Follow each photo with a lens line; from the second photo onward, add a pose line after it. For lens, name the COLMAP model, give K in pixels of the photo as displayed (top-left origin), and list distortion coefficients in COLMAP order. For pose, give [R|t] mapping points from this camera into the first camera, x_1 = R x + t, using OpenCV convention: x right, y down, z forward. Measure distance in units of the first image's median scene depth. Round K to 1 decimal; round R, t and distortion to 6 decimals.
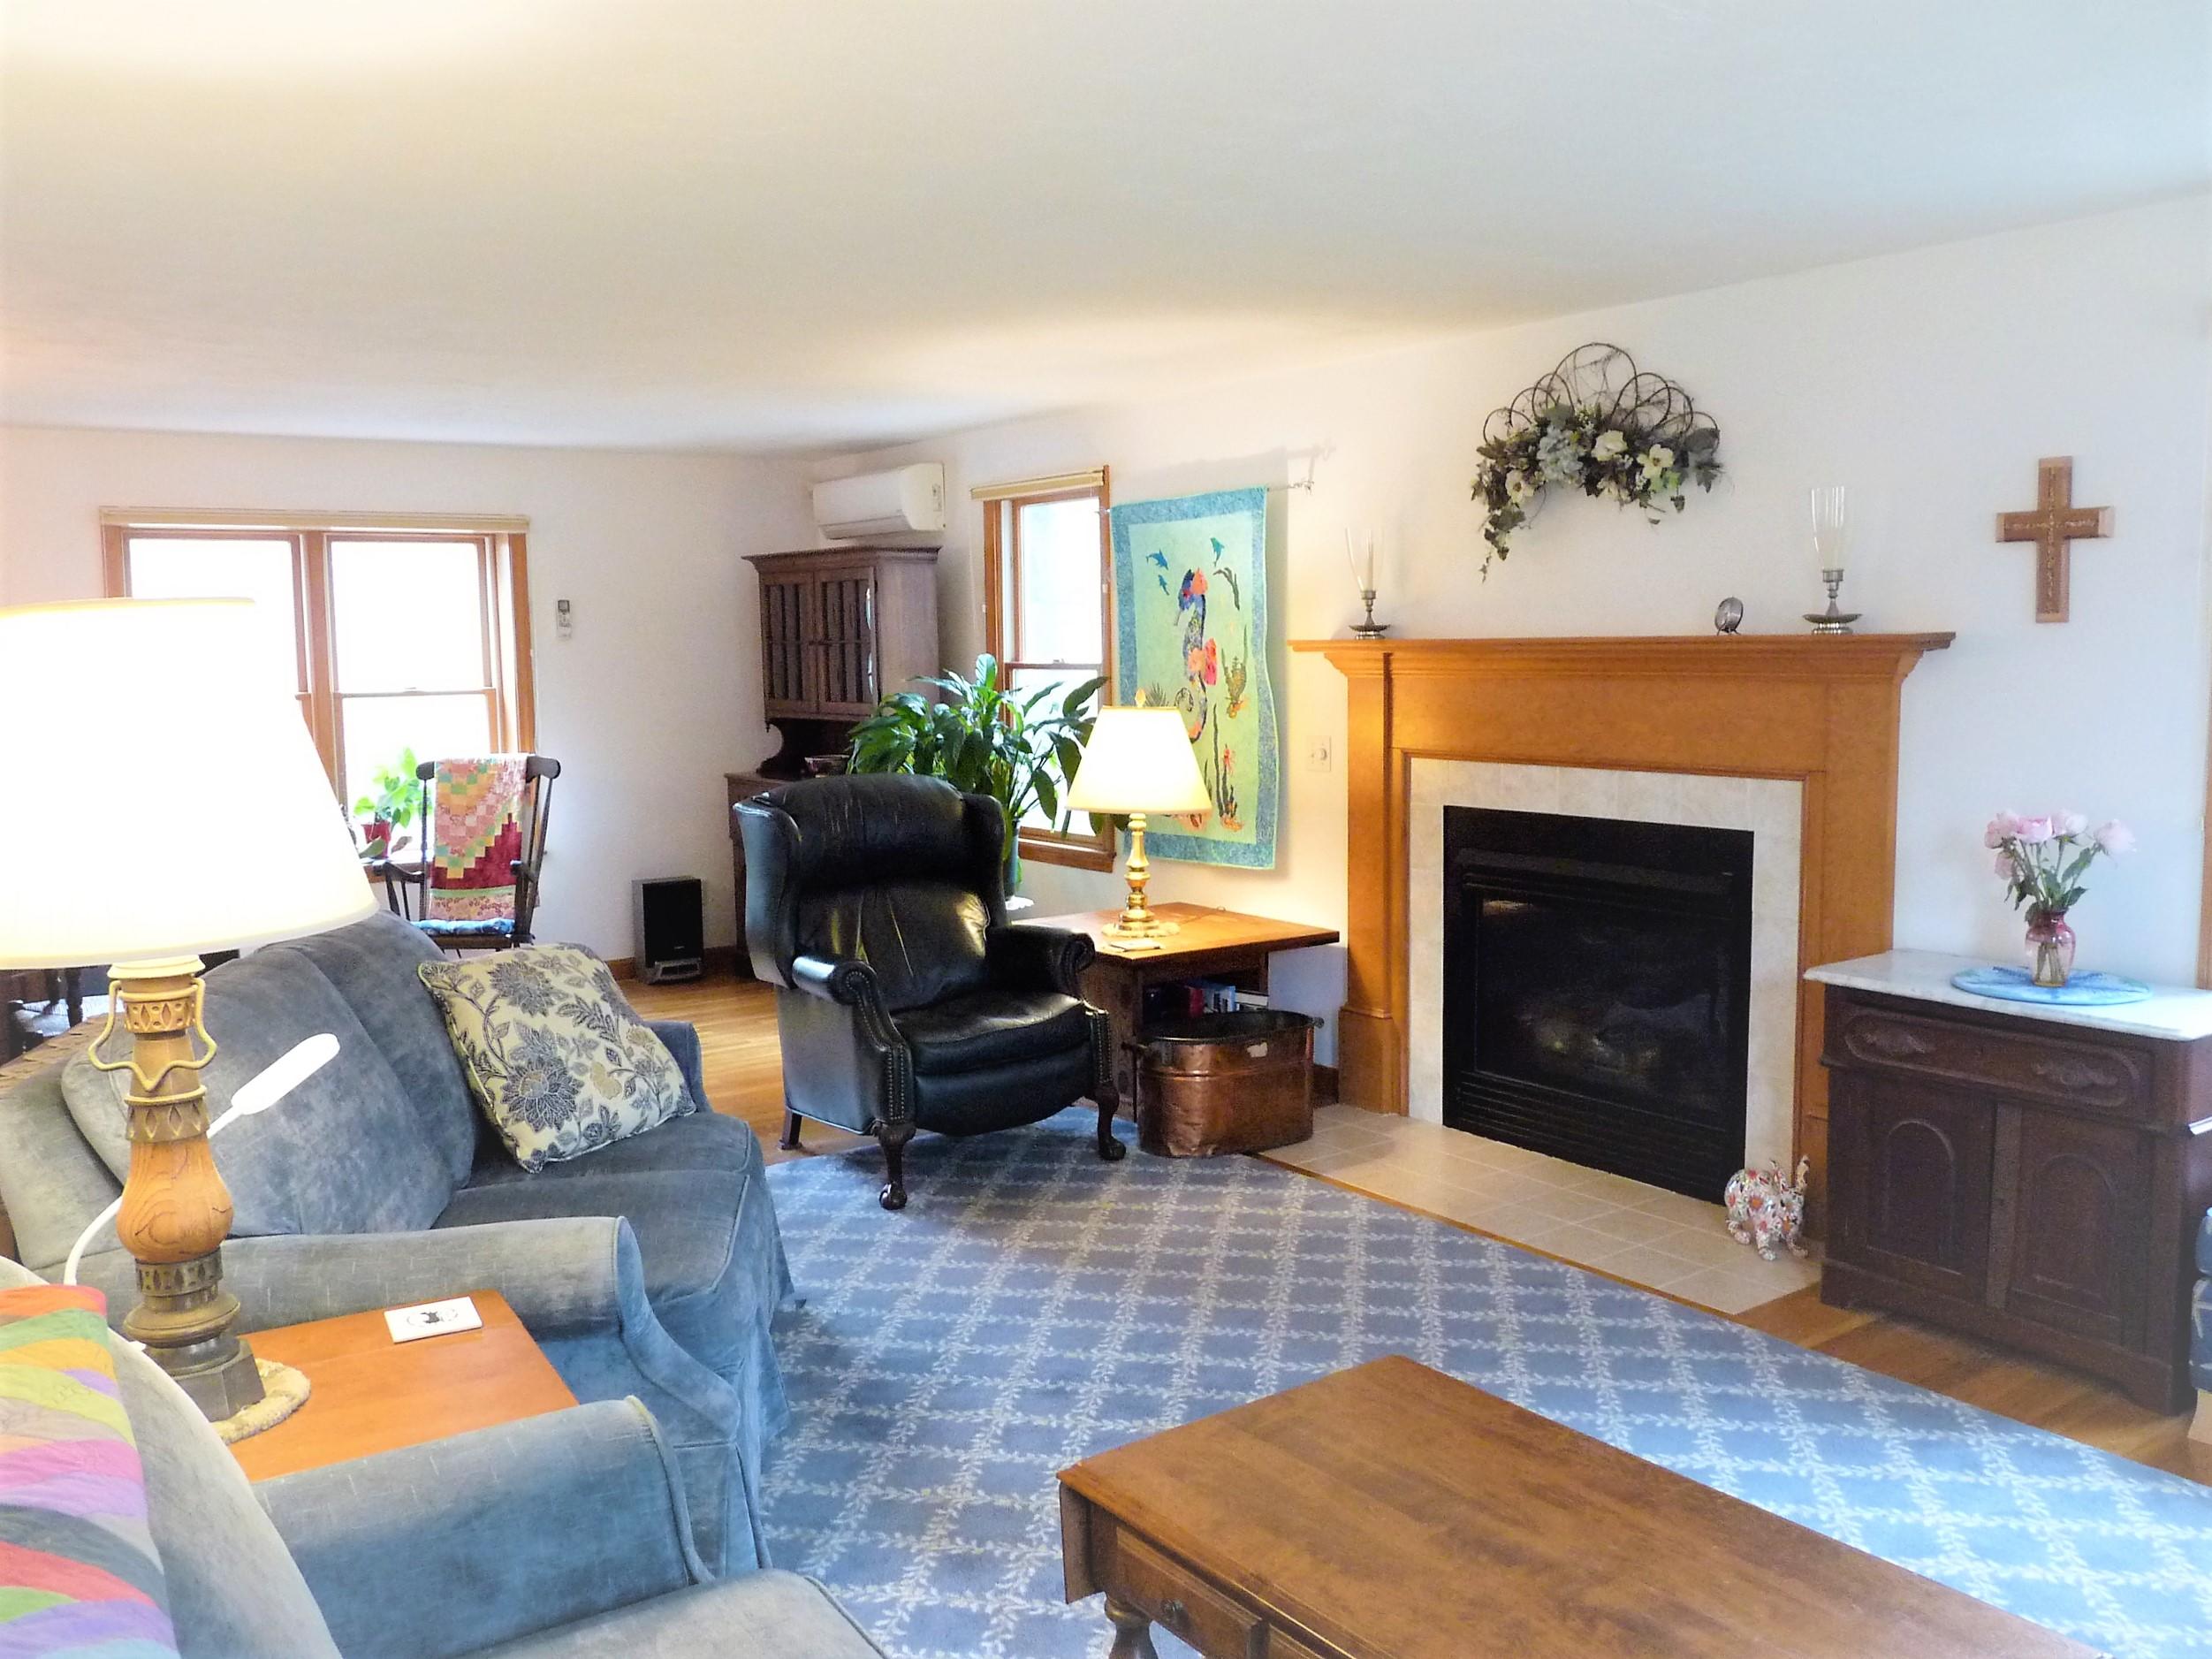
lens RADIAL K [[1786.7, 0, 1090.7], [0, 1786.7, 815.8], [0, 0, 1]] dist [0.011276, -0.052574]
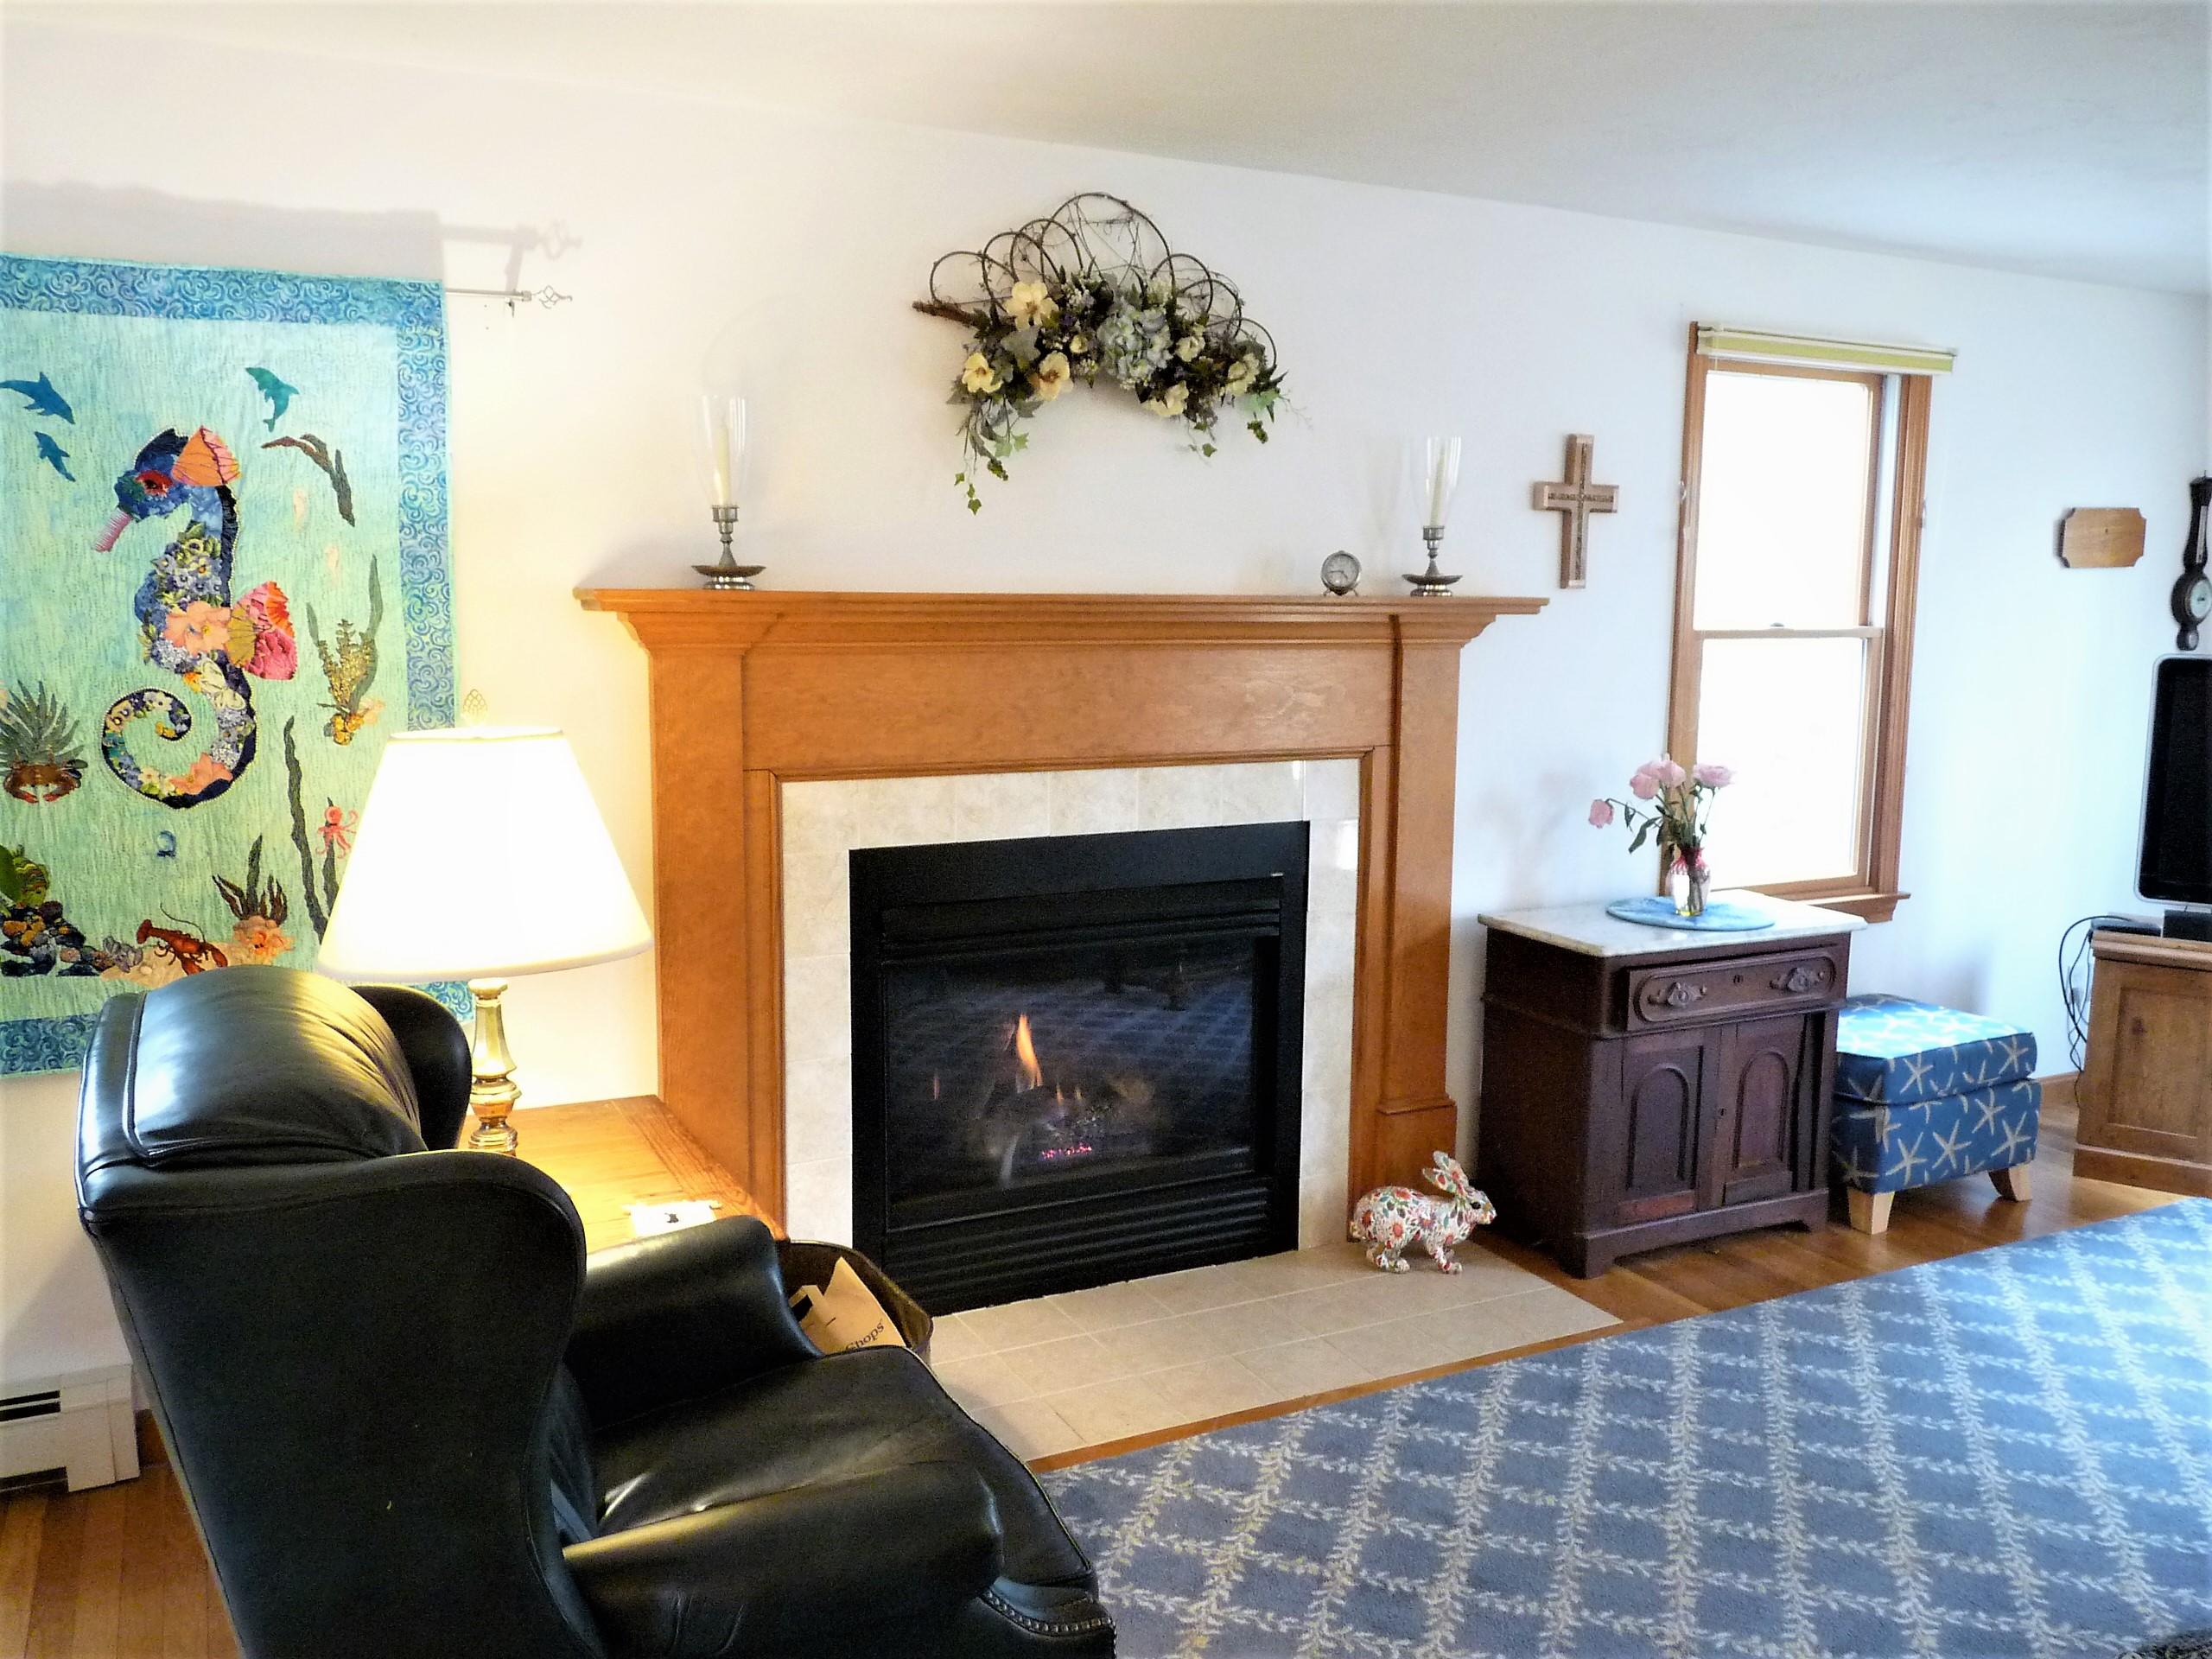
lens RADIAL K [[1786.6, 0, 1090.7], [0, 1786.6, 815.8], [0, 0, 1]] dist [0.011276, -0.052574]
pose [[0.152750, -0.113512, 0.981724, -0.479273], [0.083615, 0.991304, 0.101609, -0.086828], [-0.984721, 0.066566, 0.160913, 0.916500]]
